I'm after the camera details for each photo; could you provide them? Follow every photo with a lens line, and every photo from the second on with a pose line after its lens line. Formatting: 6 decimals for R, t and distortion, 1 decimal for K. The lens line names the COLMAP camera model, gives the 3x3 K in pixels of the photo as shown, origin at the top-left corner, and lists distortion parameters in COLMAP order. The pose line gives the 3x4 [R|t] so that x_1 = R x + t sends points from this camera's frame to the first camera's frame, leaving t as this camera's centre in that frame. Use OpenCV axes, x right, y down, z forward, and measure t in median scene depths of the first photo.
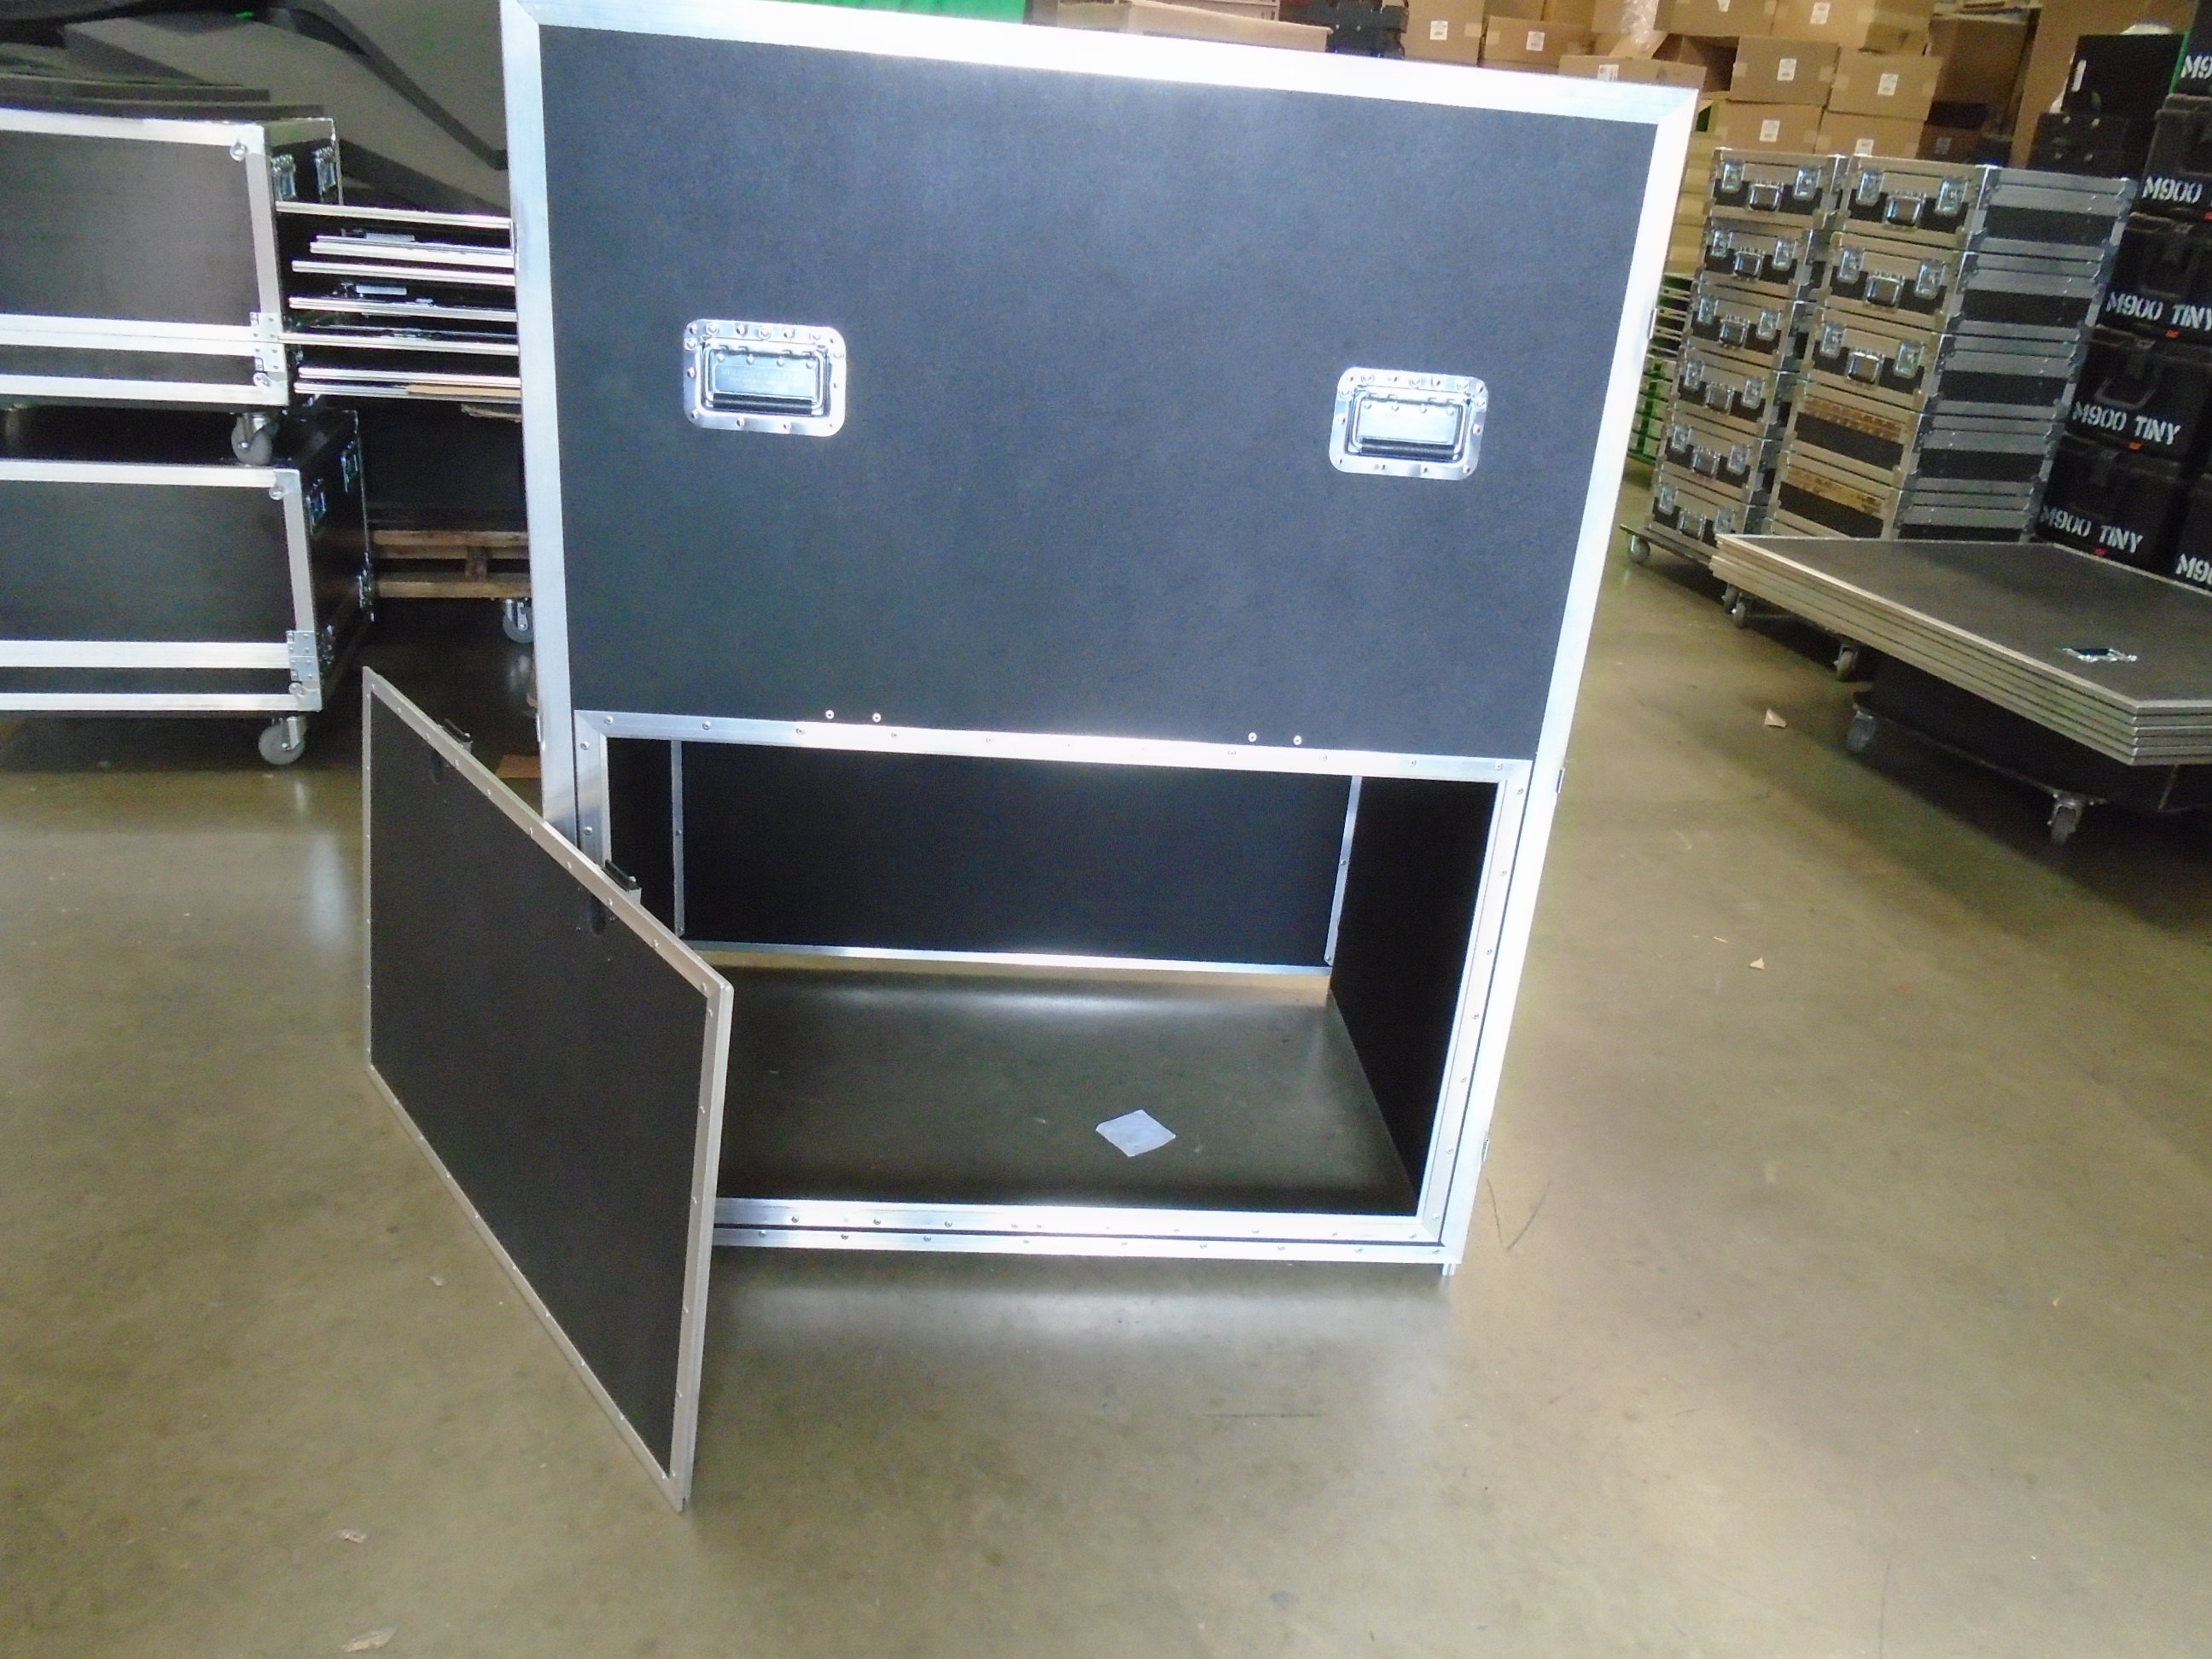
lens RADIAL K [[1676.3, 0, 1089.4], [0, 1676.3, 816.3], [0, 0, 1]] dist [-0.005801, 0.003524]
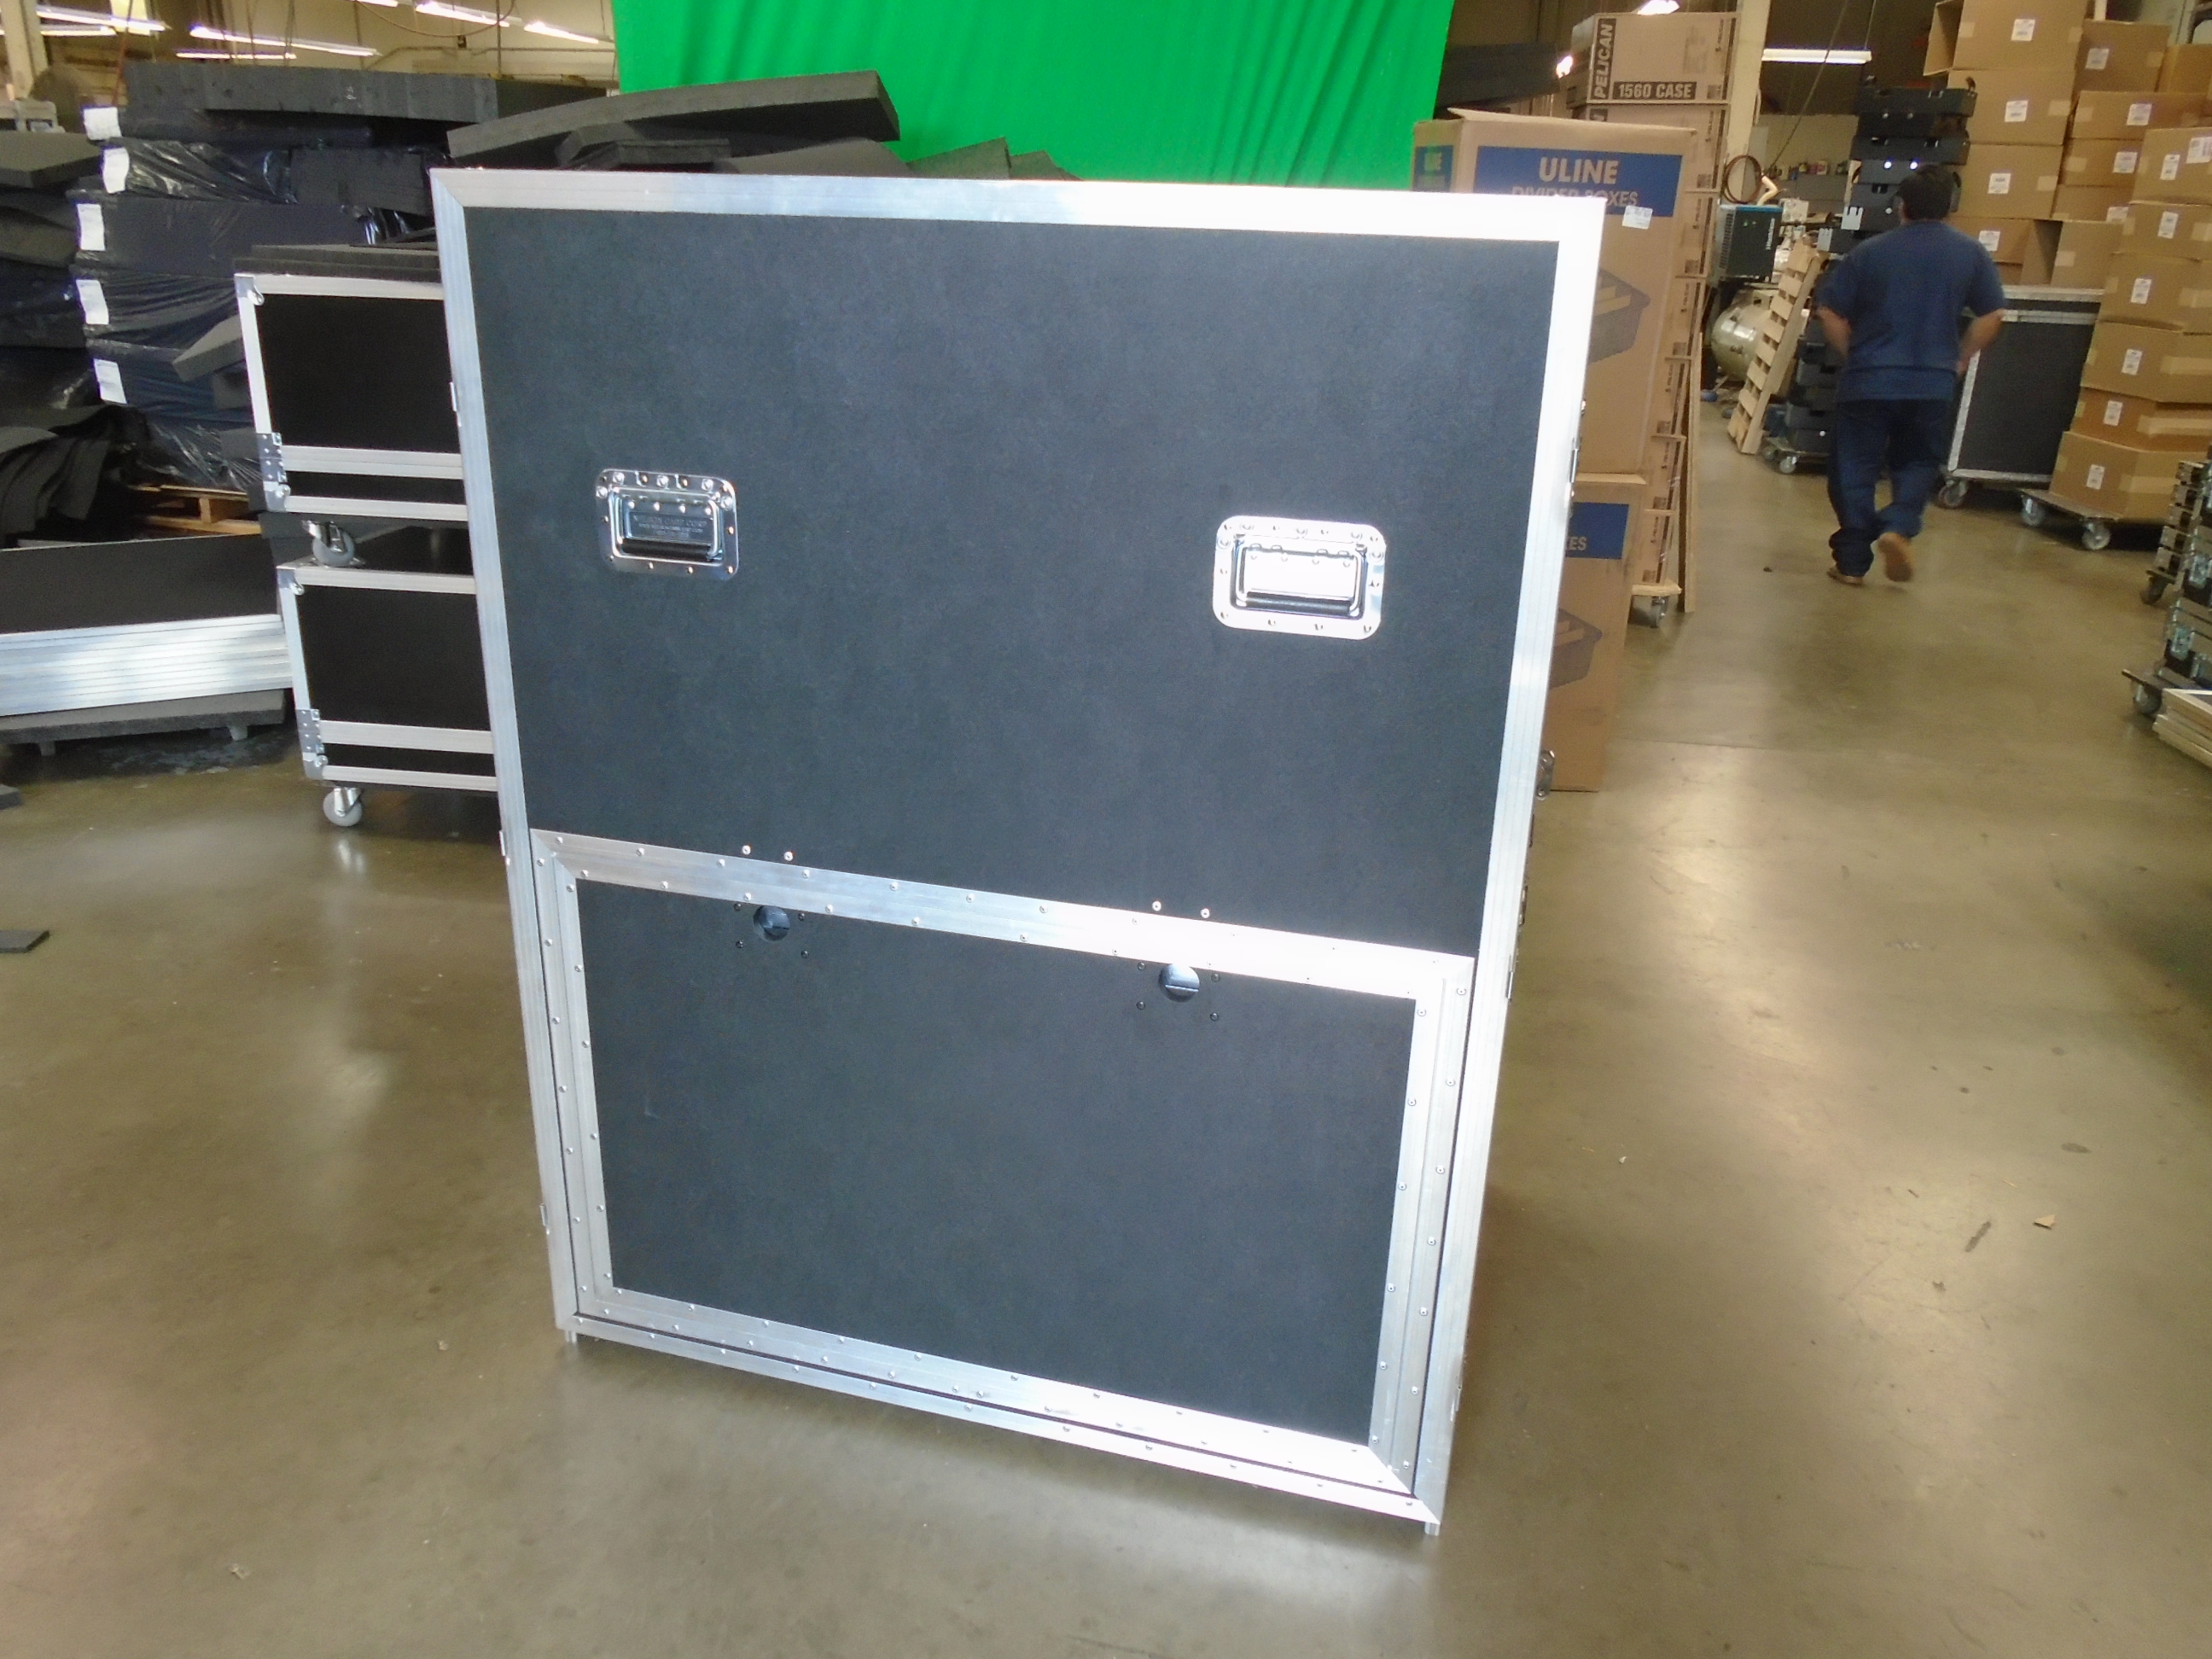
lens RADIAL K [[1676.3, 0, 1103.3], [0, 1676.3, 820.8], [0, 0, 1]] dist [-0.005801, 0.003524]
pose [[0.940915, 0.066083, -0.332132, 0.394640], [-0.085499, 0.995359, -0.044172, -0.053118], [0.327671, 0.069959, 0.942198, 0.119230]]
